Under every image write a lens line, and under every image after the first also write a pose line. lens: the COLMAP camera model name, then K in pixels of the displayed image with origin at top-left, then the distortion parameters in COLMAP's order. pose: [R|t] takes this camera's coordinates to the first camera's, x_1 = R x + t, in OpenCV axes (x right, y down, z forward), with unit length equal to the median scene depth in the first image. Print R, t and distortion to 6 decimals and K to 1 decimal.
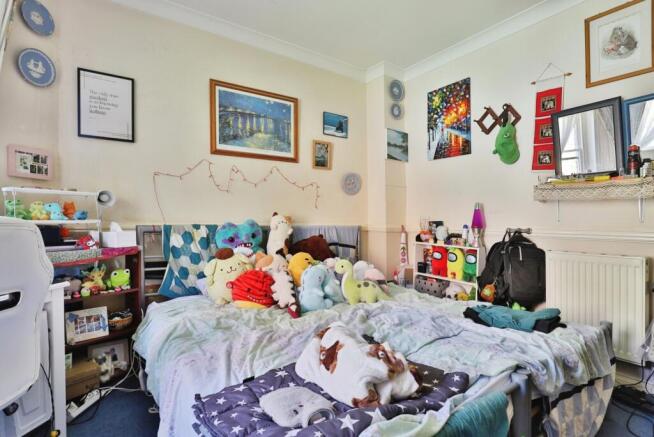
lens RADIAL K [[323.1, 0, 326.5], [0, 323.1, 222.6], [0, 0, 1]] dist [-0.031447, 0.001824]
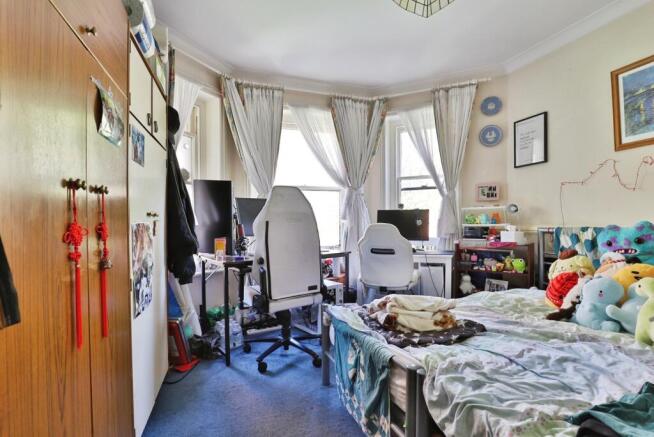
lens RADIAL K [[323.1, 0, 326.5], [0, 323.1, 222.6], [0, 0, 1]] dist [-0.031447, 0.001824]
pose [[-0.262986, -0.014886, -0.964685, 0.825280], [-0.002370, 0.999888, -0.014783, 0.009115], [0.964797, -0.001601, -0.262992, 0.485803]]
